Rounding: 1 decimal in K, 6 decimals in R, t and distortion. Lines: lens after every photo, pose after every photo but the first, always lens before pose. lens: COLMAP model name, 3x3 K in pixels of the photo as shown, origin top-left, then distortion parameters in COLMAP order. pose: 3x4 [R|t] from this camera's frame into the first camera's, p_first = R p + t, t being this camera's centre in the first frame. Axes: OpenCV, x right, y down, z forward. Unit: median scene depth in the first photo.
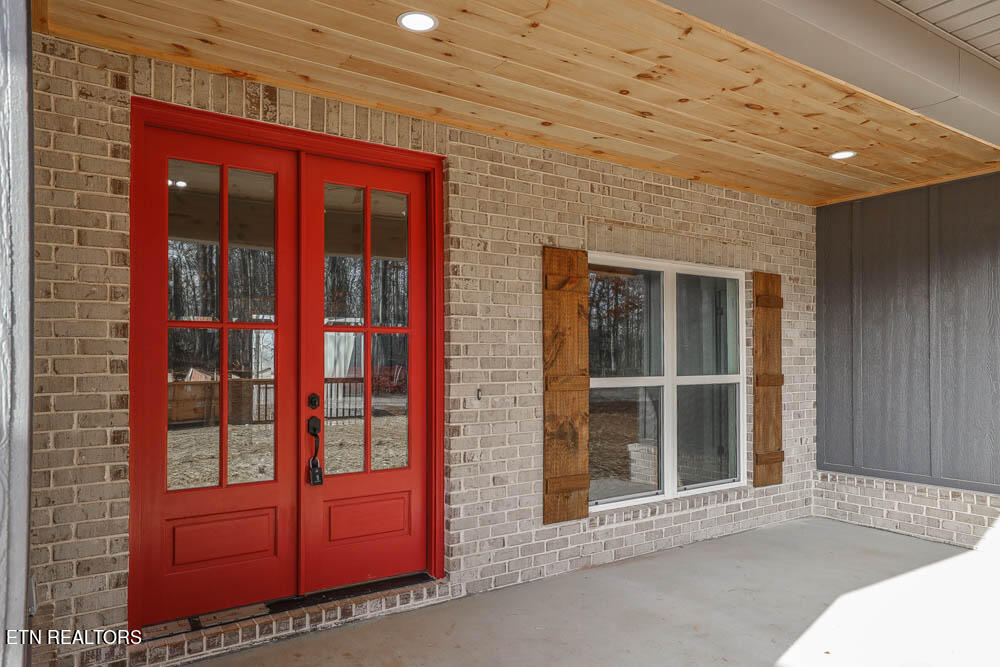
lens RADIAL K [[645.8, 0, 500.8], [0, 645.8, 355.2], [0, 0, 1]] dist [-0.001063, -0.000139]
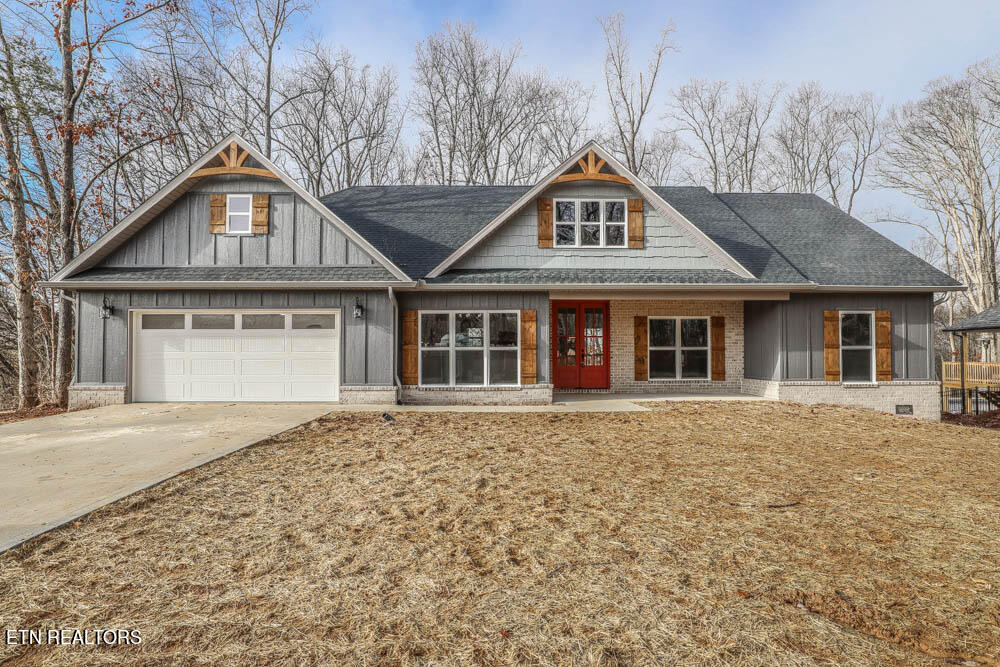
lens RADIAL K [[543.2, 0, 500.3], [0, 543.2, 338.1], [0, 0, 1]] dist [-0.028785, 0.025169]
pose [[0.850106, -0.005366, -0.526584, 0.965071], [0.002690, 0.999979, -0.005848, -0.003596], [0.526604, 0.003555, 0.850103, -2.029940]]
